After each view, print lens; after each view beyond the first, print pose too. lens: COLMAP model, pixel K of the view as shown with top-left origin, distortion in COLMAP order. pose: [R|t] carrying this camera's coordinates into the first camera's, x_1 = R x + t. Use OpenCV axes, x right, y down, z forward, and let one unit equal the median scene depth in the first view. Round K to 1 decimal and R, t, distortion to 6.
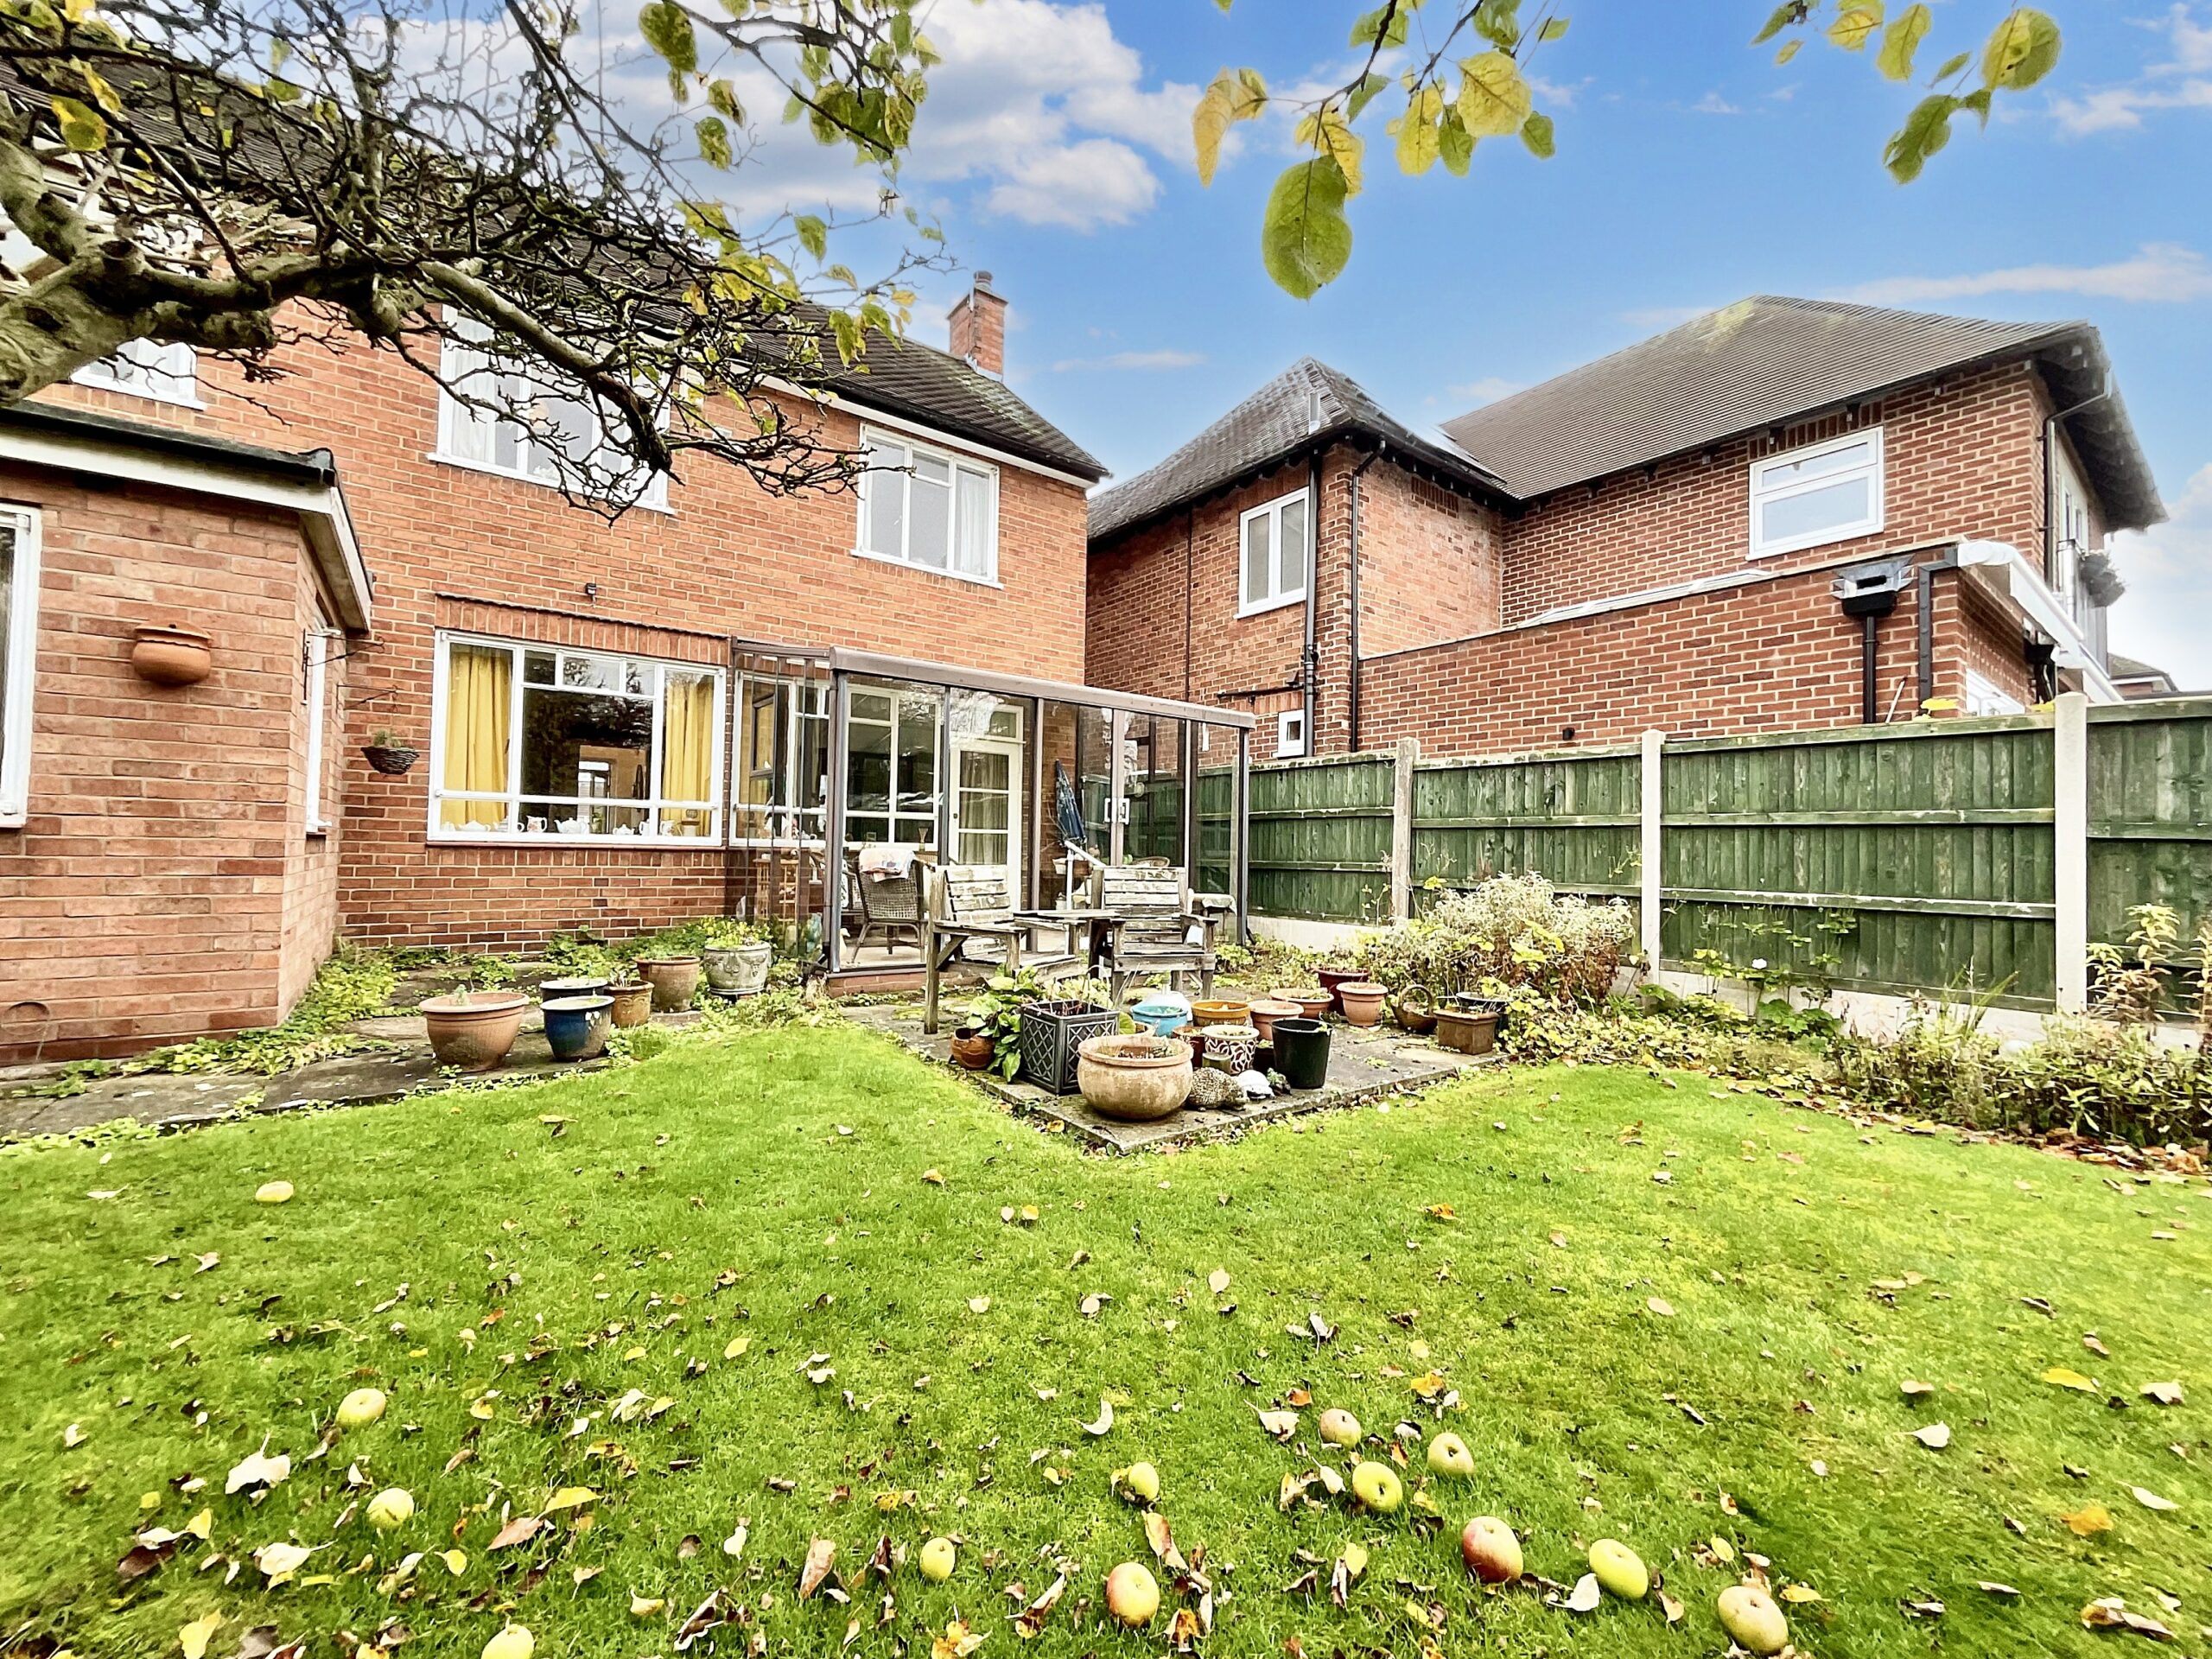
lens RADIAL K [[894.2, 0, 1113.1], [0, 894.2, 834.2], [0, 0, 1]] dist [-0.004368, 0.000497]
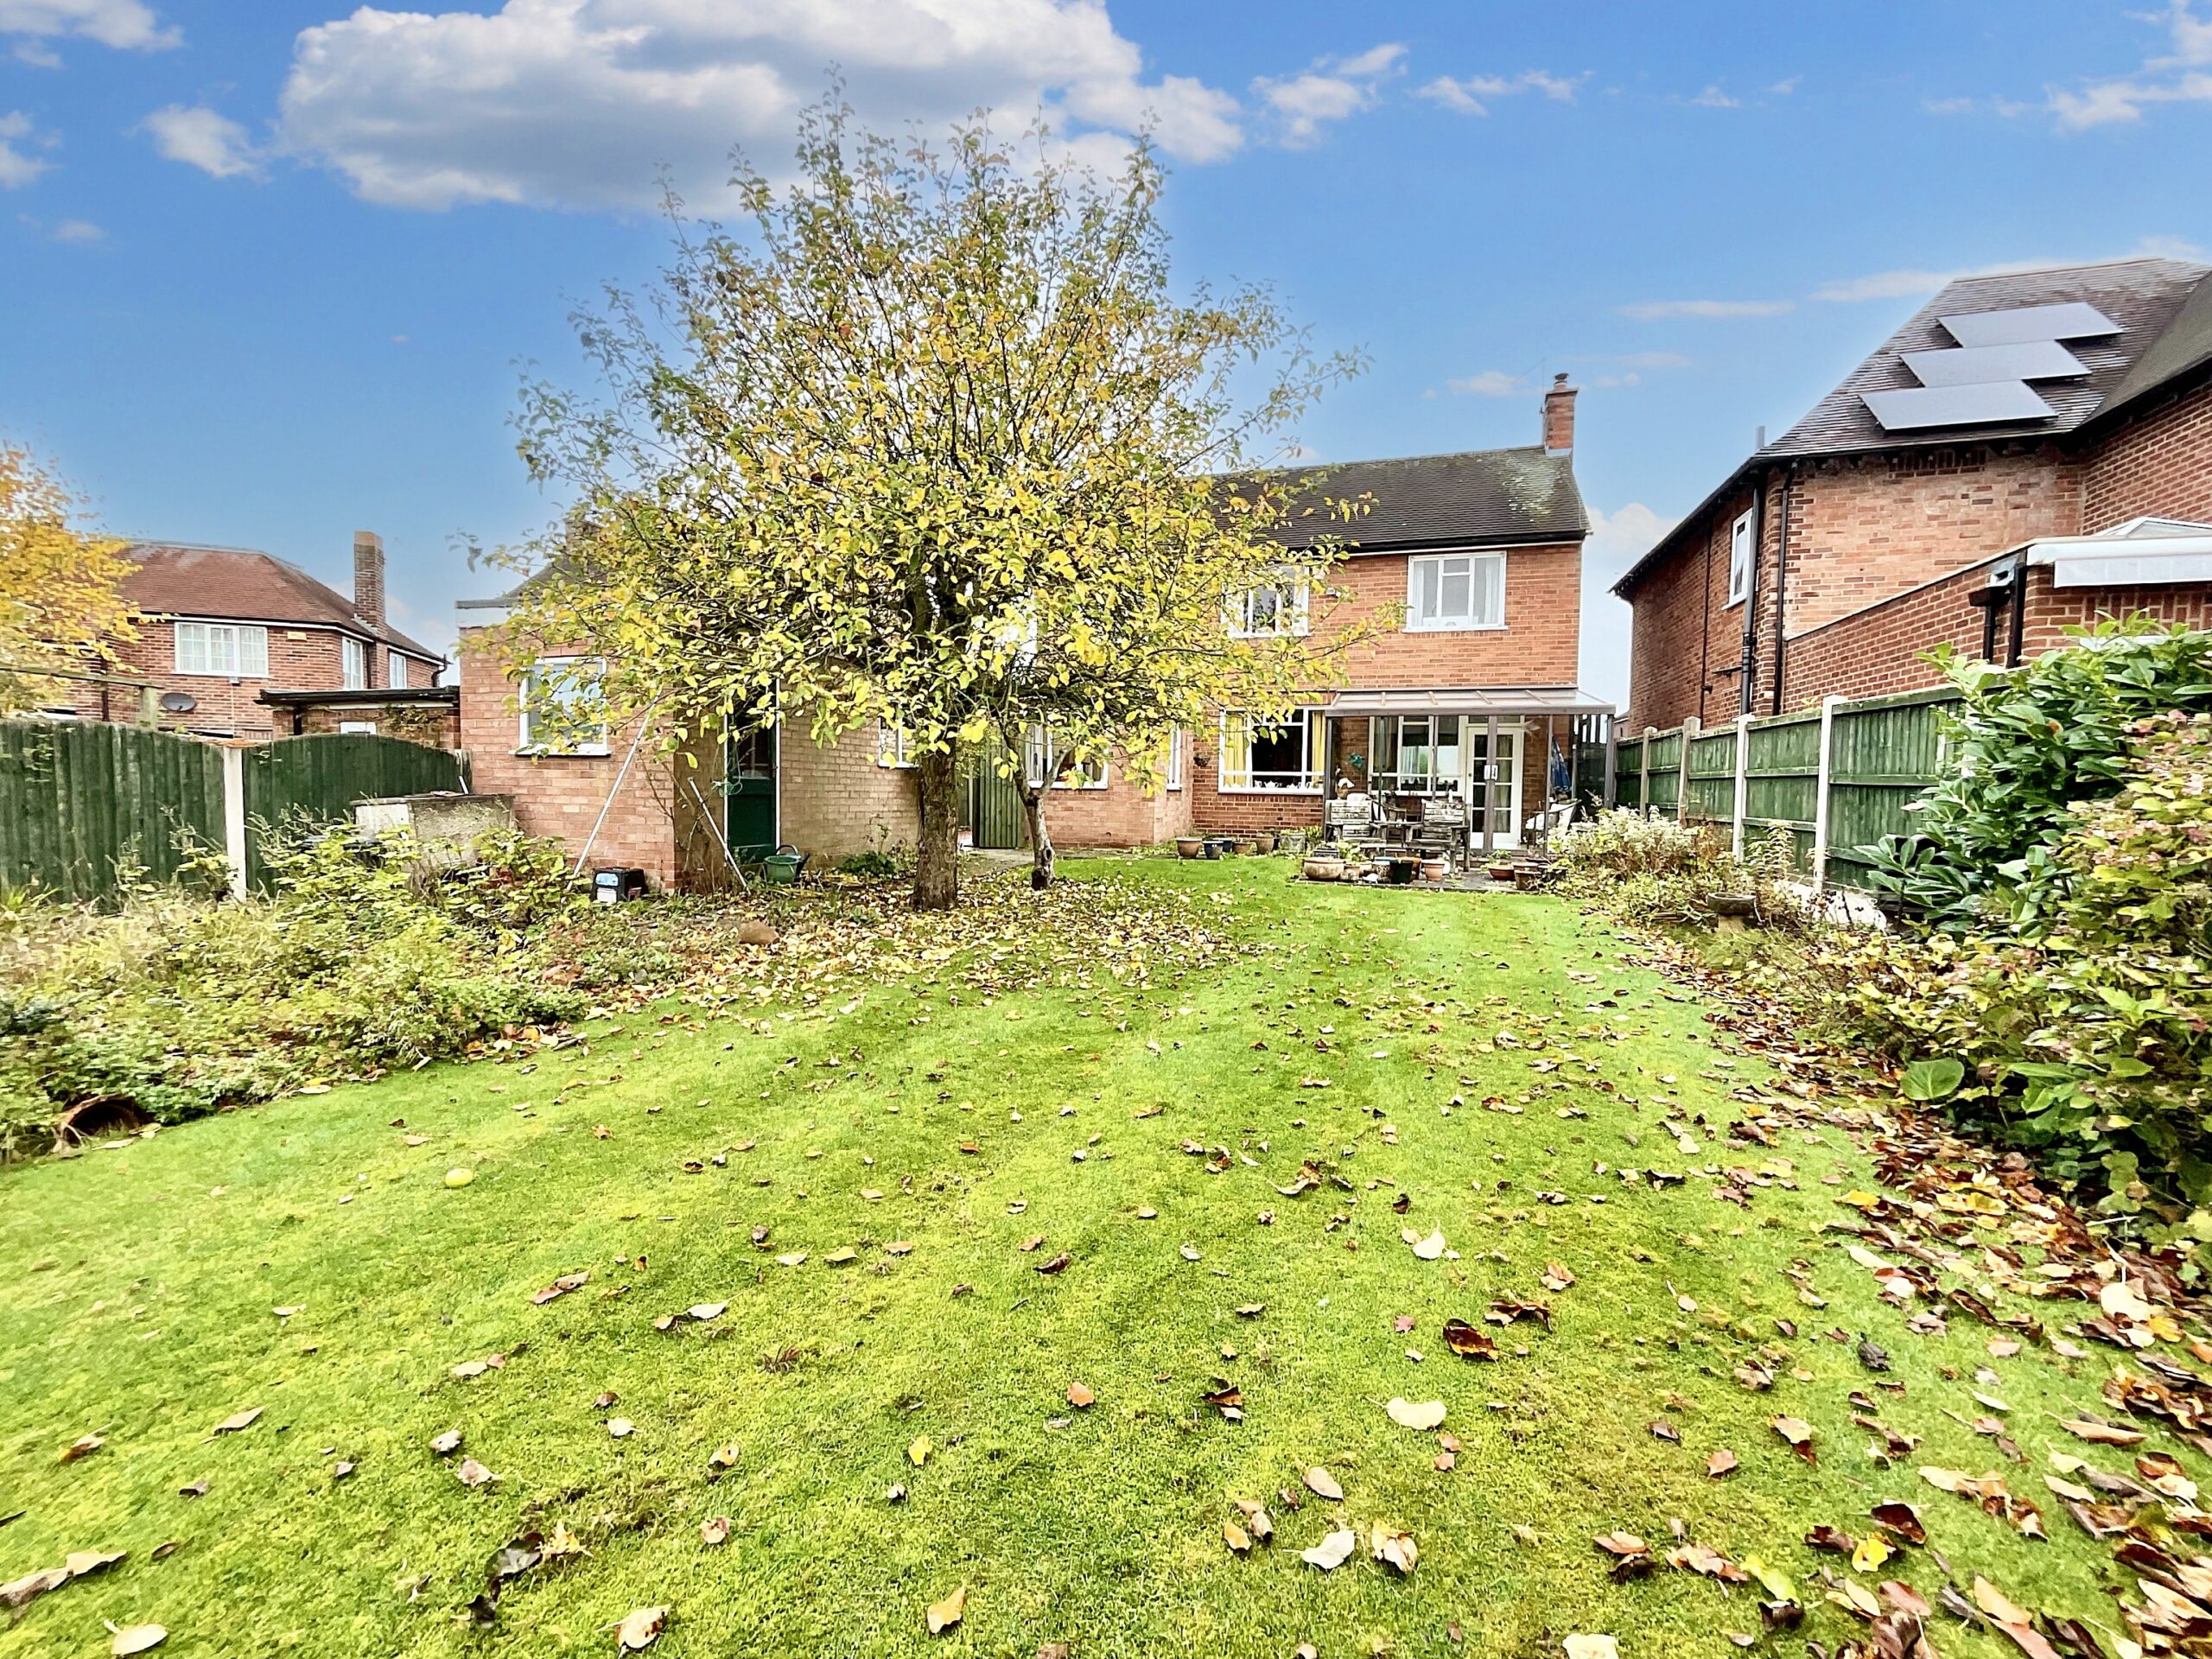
lens RADIAL K [[894.2, 0, 1110.6], [0, 894.2, 833.6], [0, 0, 1]] dist [-0.004368, 0.000497]
pose [[0.575715, 0.032101, -0.817020, 0.970212], [0.011480, 0.998813, 0.047333, 0.001942], [0.817570, -0.036630, 0.574663, -0.613033]]
